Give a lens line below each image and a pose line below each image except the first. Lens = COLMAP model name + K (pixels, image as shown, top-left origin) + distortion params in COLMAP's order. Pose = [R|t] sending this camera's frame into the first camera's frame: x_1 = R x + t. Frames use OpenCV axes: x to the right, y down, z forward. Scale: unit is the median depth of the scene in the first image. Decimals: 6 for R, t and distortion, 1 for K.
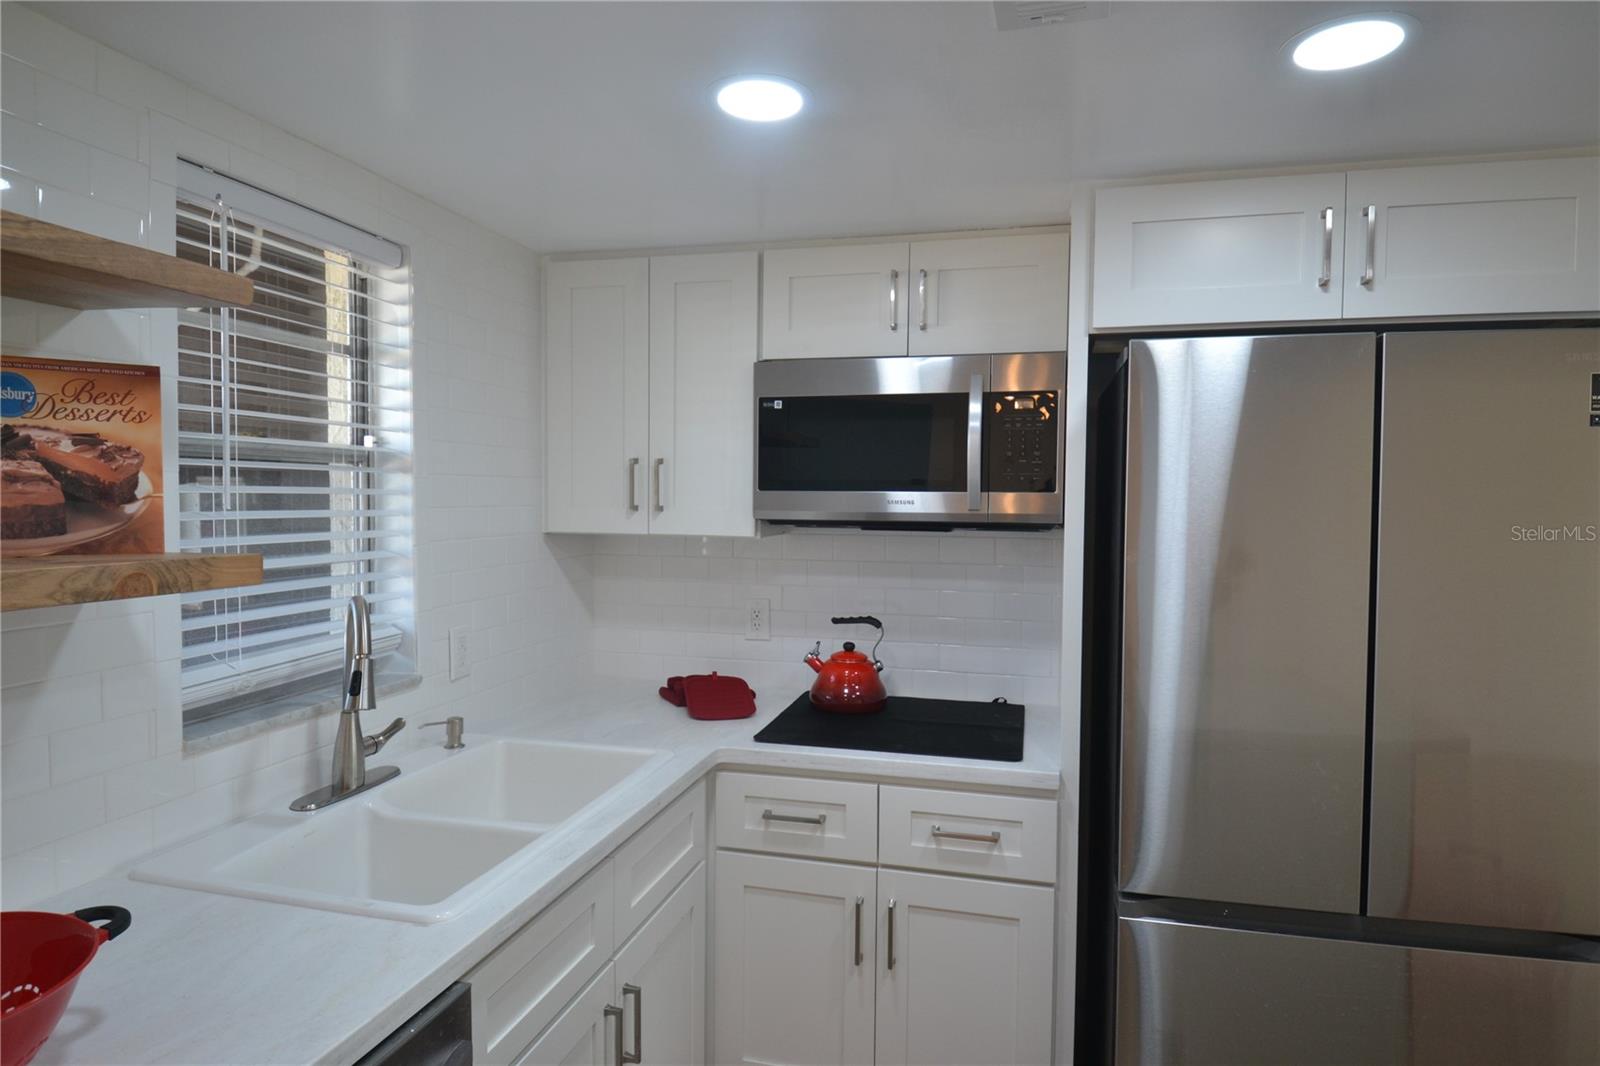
lens RADIAL K [[924.0, 0, 799.8], [0, 924.0, 529.2], [0, 0, 1]] dist [0.030777, -0.039273]
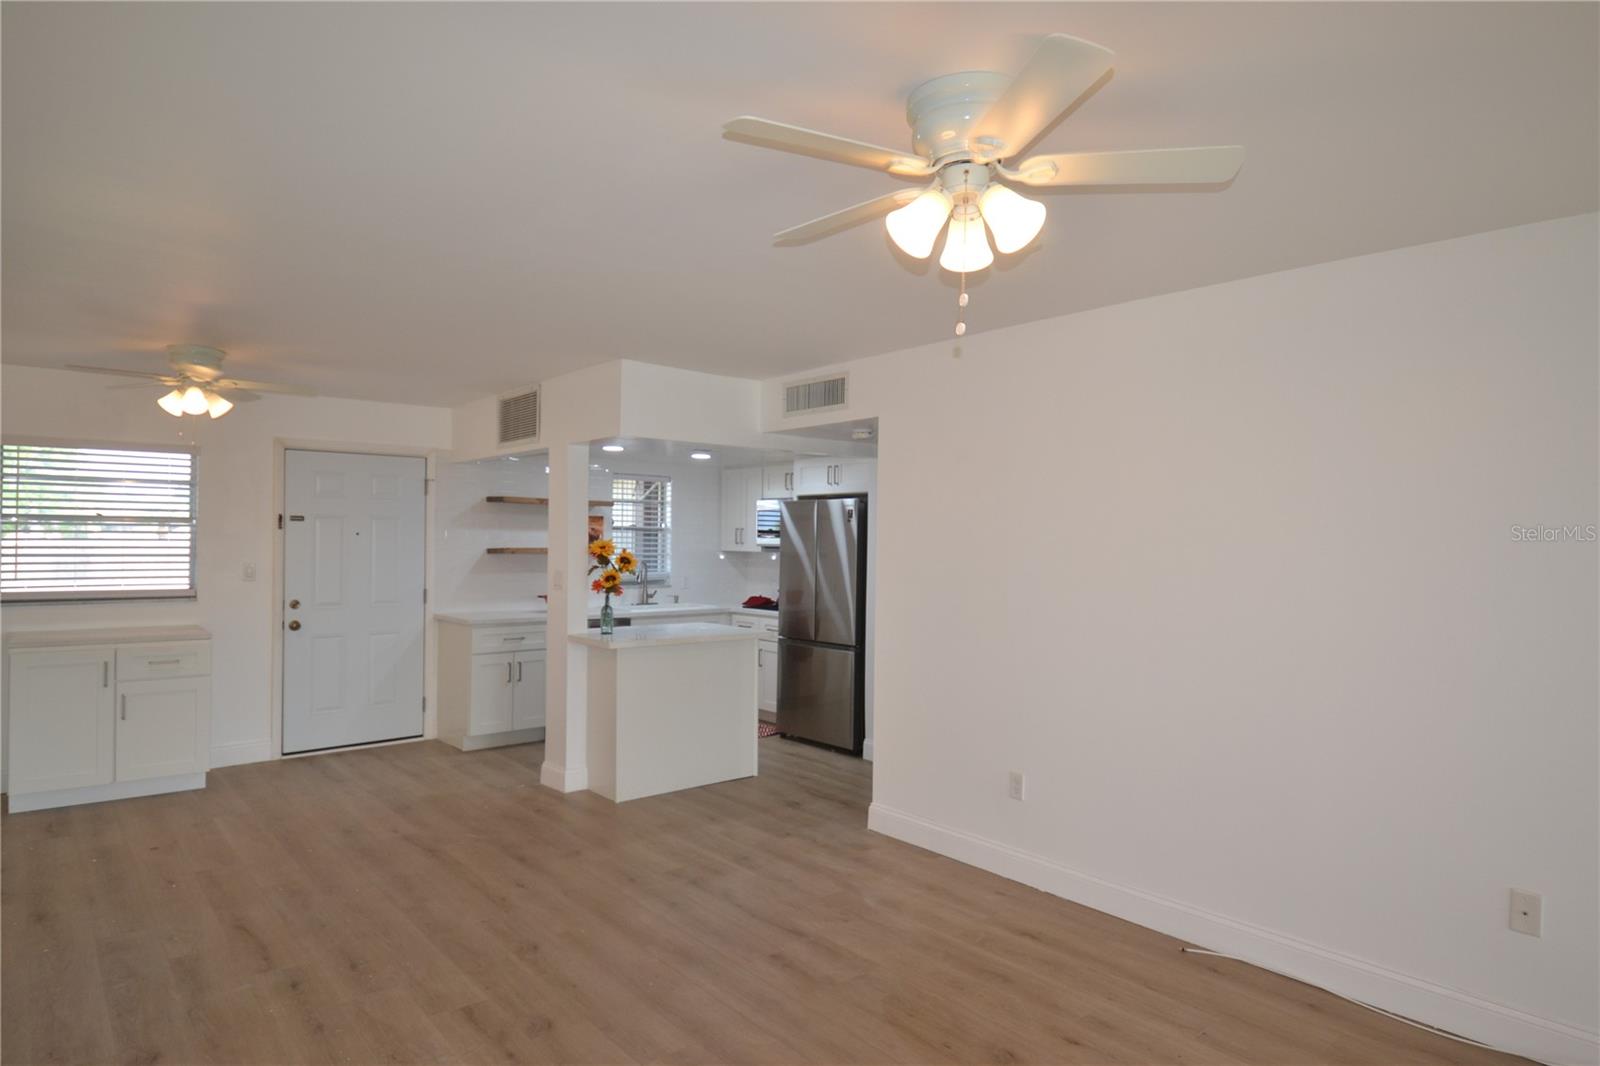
lens RADIAL K [[924.0, 0, 814.5], [0, 924.0, 519.4], [0, 0, 1]] dist [0.030777, -0.039273]
pose [[0.828304, -0.014439, -0.560093, 2.352807], [-0.022129, 0.998045, -0.058454, 0.098925], [0.559842, 0.060812, 0.826365, -1.959005]]
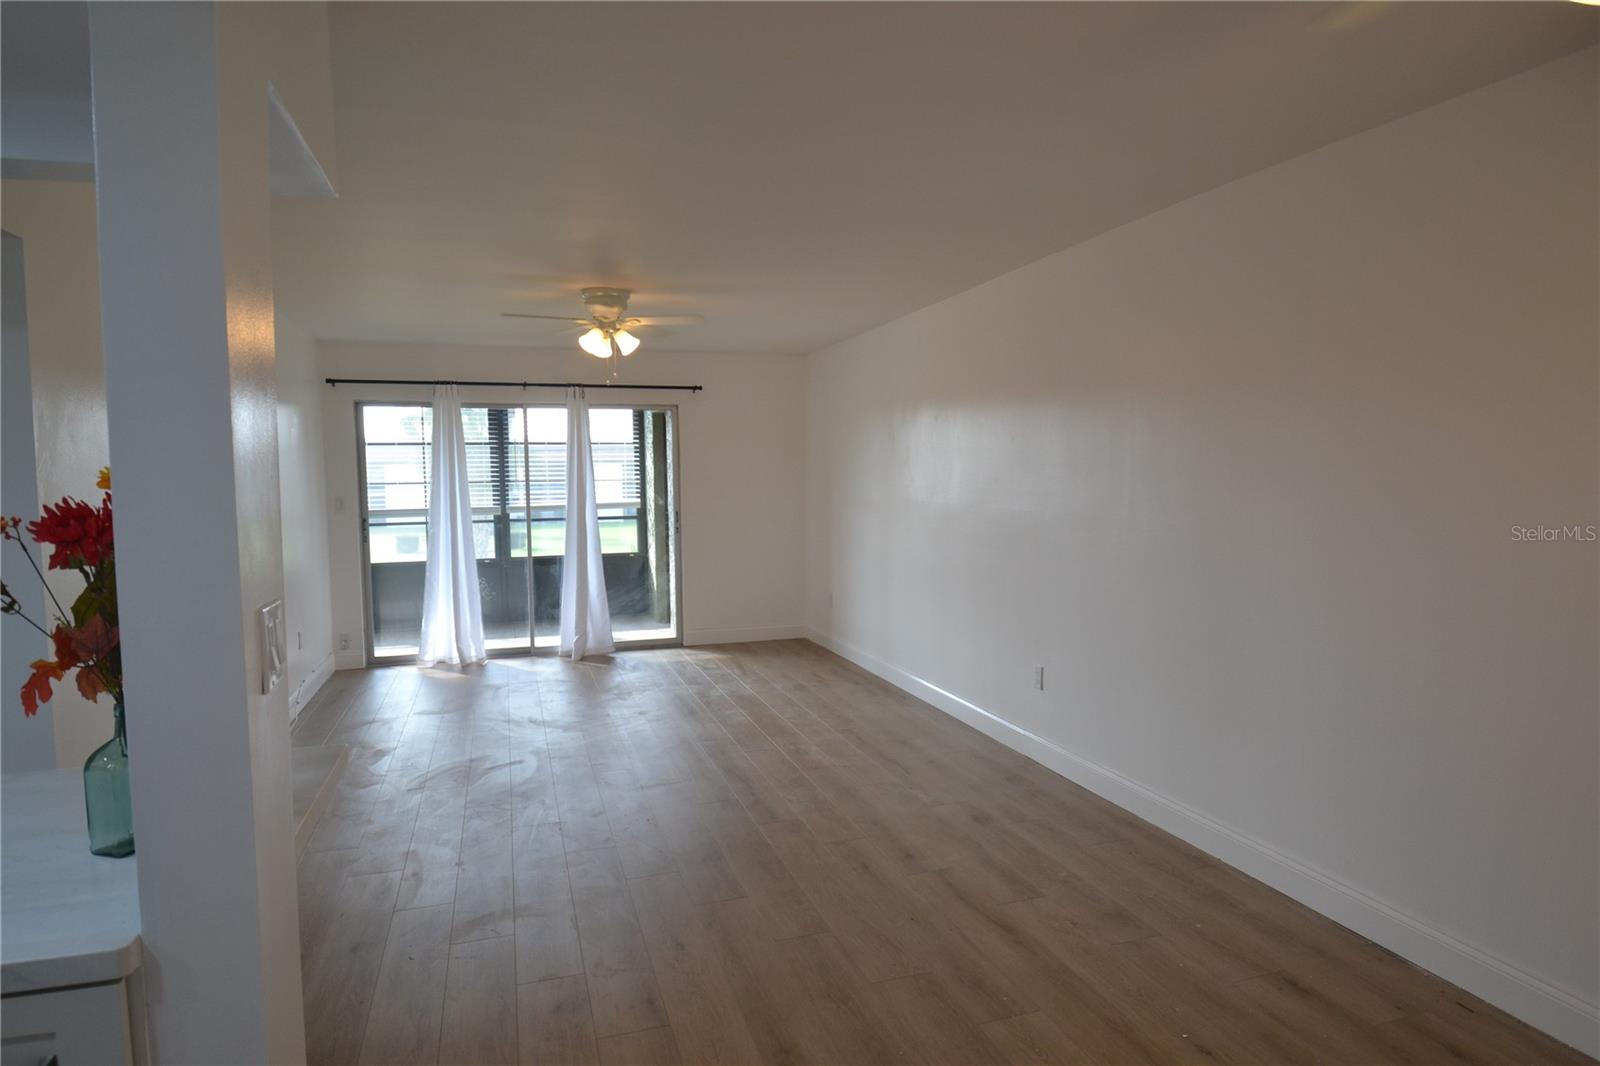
lens RADIAL K [[924.0, 0, 800.7], [0, 924.0, 529.8], [0, 0, 1]] dist [0.030777, -0.039273]
pose [[-0.540181, -0.059135, 0.839469, -0.534492], [0.040751, 0.994520, 0.096280, 0.010644], [-0.840562, 0.086218, -0.534811, -0.082942]]
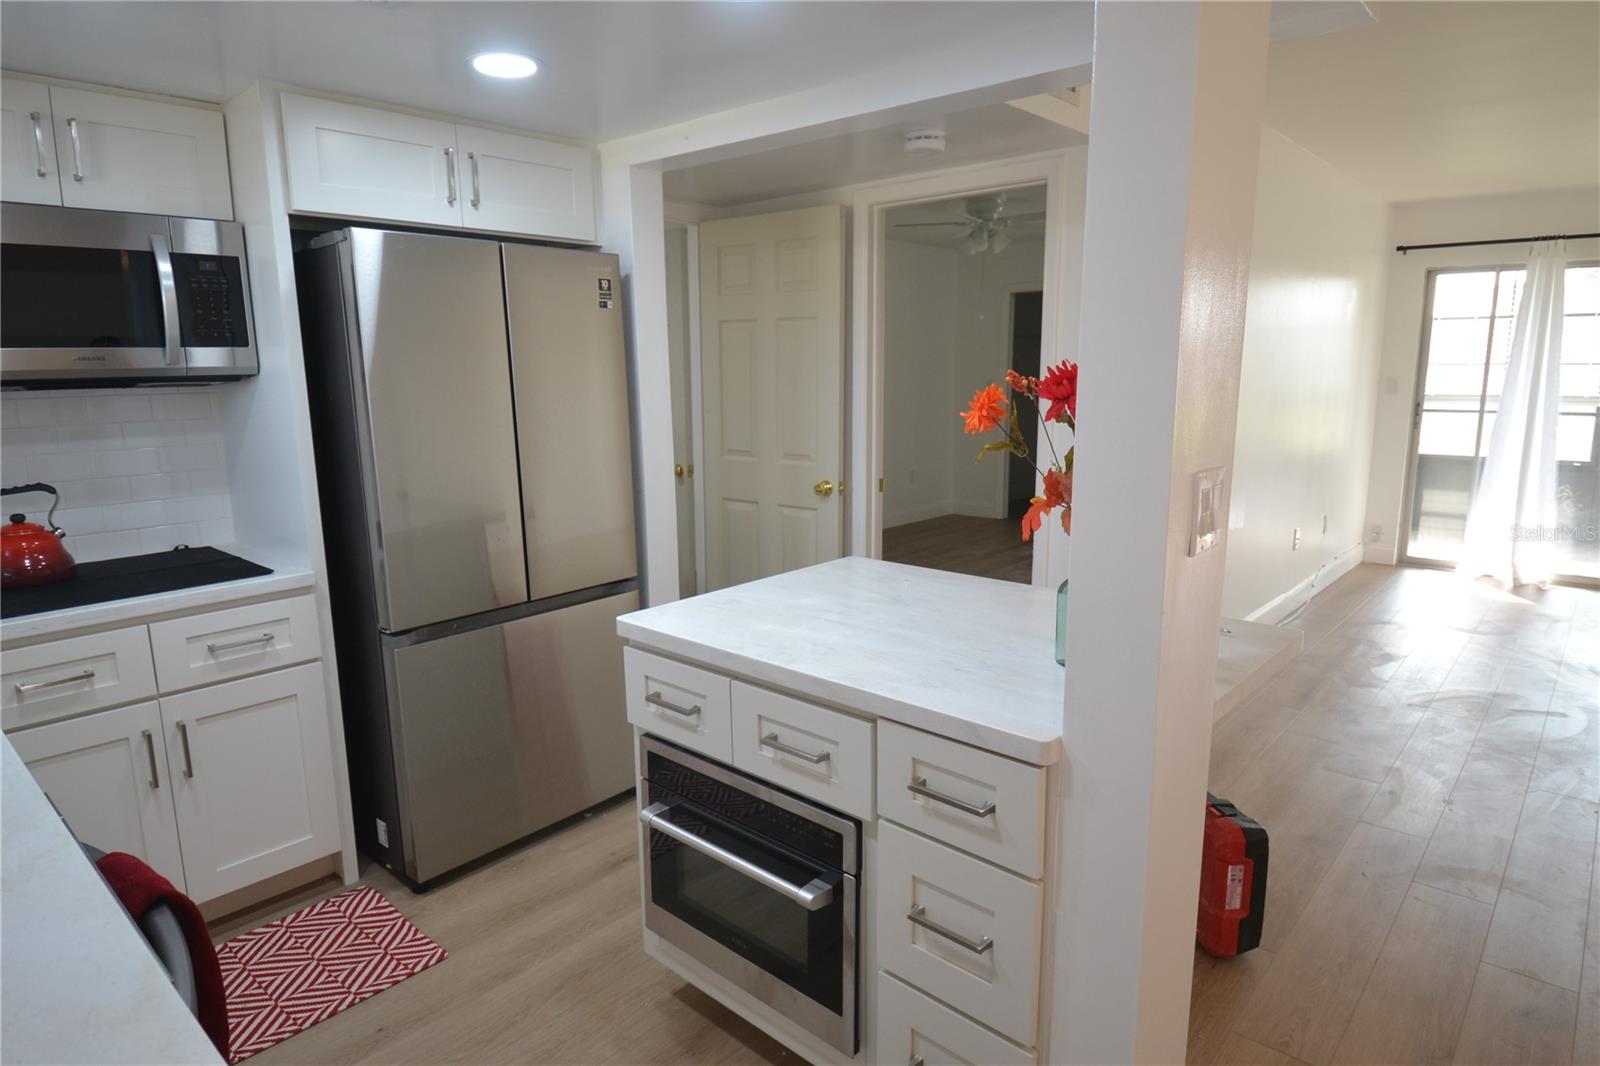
lens RADIAL K [[924.0, 0, 798.3], [0, 924.0, 531.1], [0, 0, 1]] dist [0.030777, -0.039273]
pose [[0.455253, -0.173039, 0.873385, -0.497130], [0.051920, 0.984423, 0.167975, 0.028534], [-0.888847, -0.031125, 0.457146, -0.159583]]
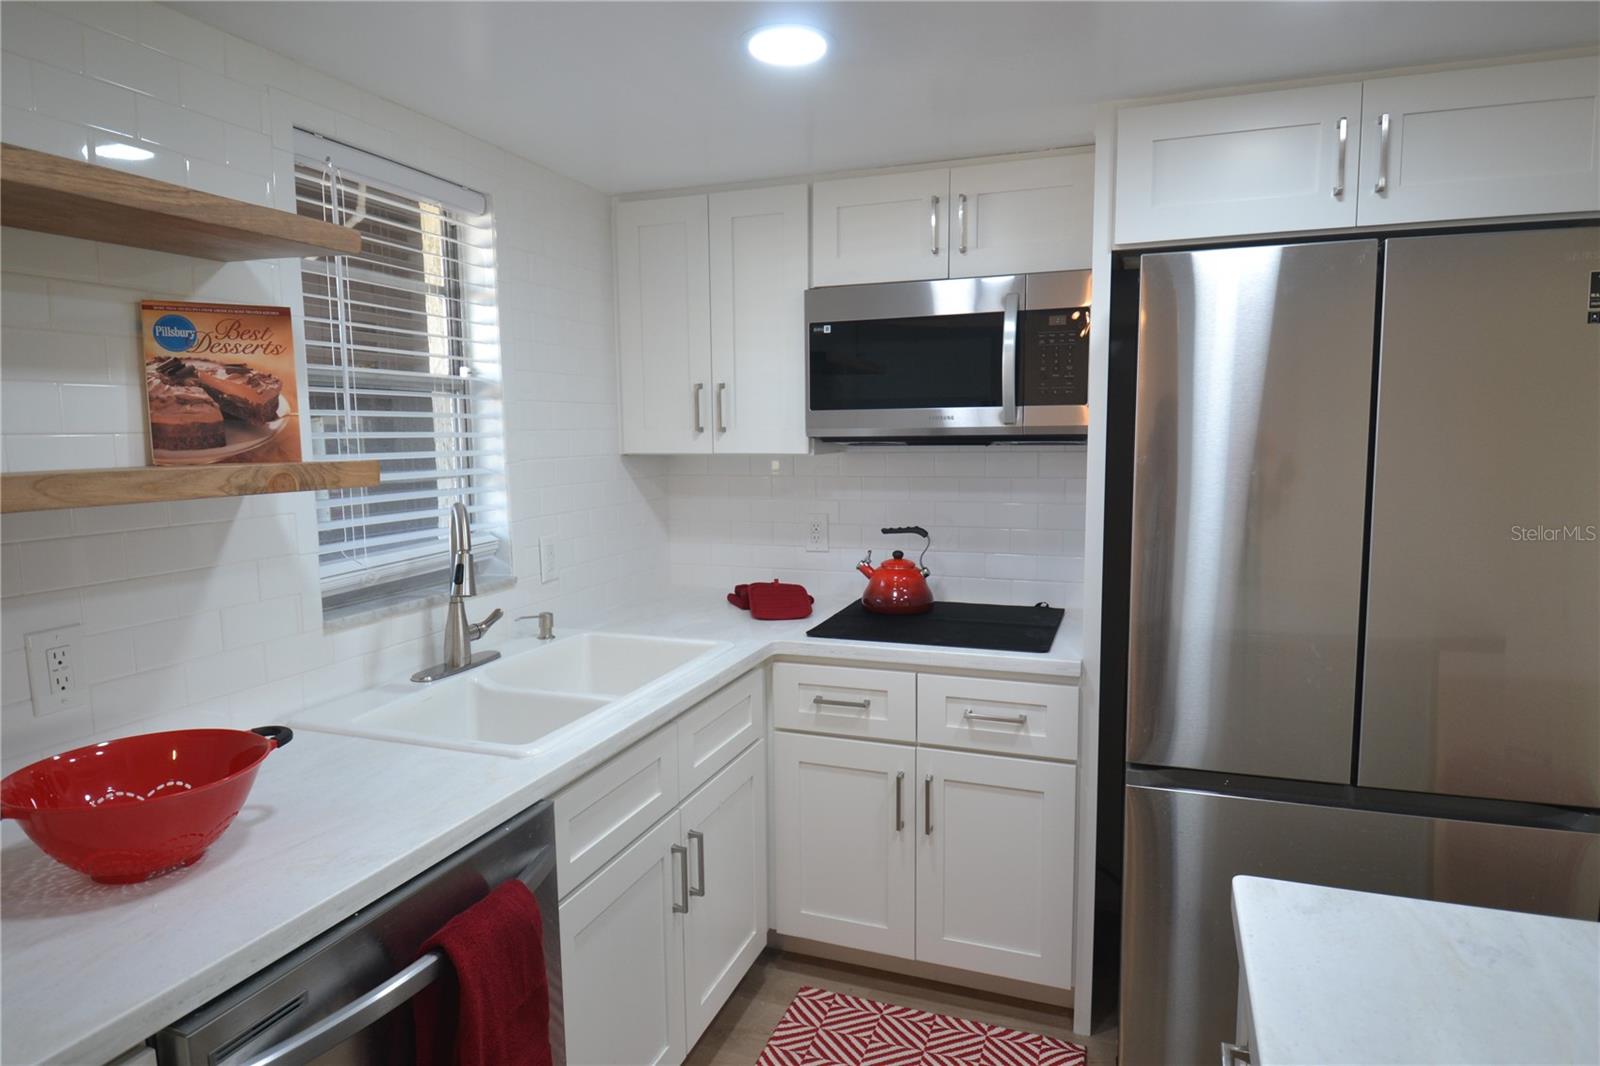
lens RADIAL K [[924.0, 0, 800.4], [0, 924.0, 531.0], [0, 0, 1]] dist [0.030777, -0.039273]
pose [[0.994810, -0.007653, -0.101463, 0.060647], [0.014925, 0.997357, 0.071105, 0.025555], [0.100651, -0.072250, 0.992295, -0.101240]]
